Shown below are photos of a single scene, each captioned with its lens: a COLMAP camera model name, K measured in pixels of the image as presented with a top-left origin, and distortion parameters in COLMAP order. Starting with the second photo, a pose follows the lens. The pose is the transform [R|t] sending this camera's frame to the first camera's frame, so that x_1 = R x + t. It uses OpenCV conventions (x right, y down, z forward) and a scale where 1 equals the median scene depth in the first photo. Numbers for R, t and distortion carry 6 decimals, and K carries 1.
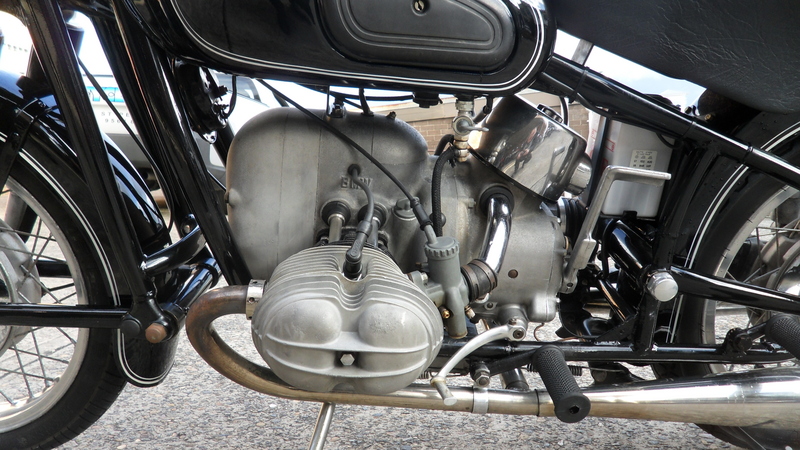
lens RADIAL K [[639.3, 0, 396.1], [0, 639.3, 225.2], [0, 0, 1]] dist [-0.038248, -0.005364]
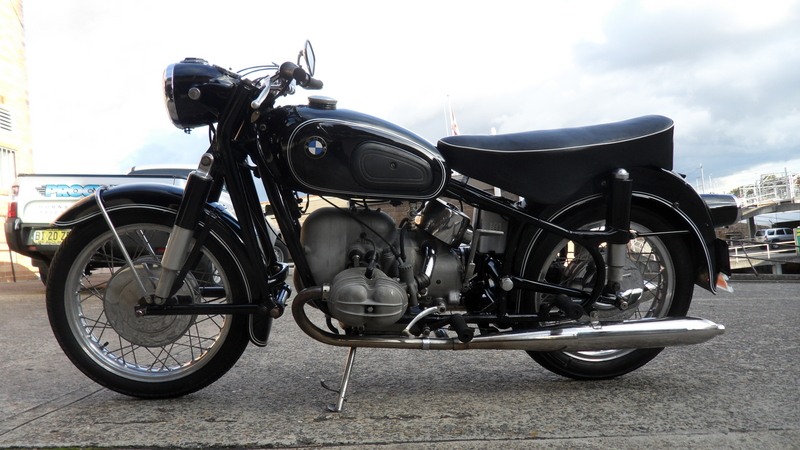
lens RADIAL K [[639.3, 0, 396.1], [0, 639.3, 225.2], [0, 0, 1]] dist [-0.038248, -0.005364]
pose [[0.996139, -0.028055, 0.083184, -0.133355], [0.038702, 0.990853, -0.129278, 0.163775], [-0.078796, 0.131998, 0.988113, -1.151869]]
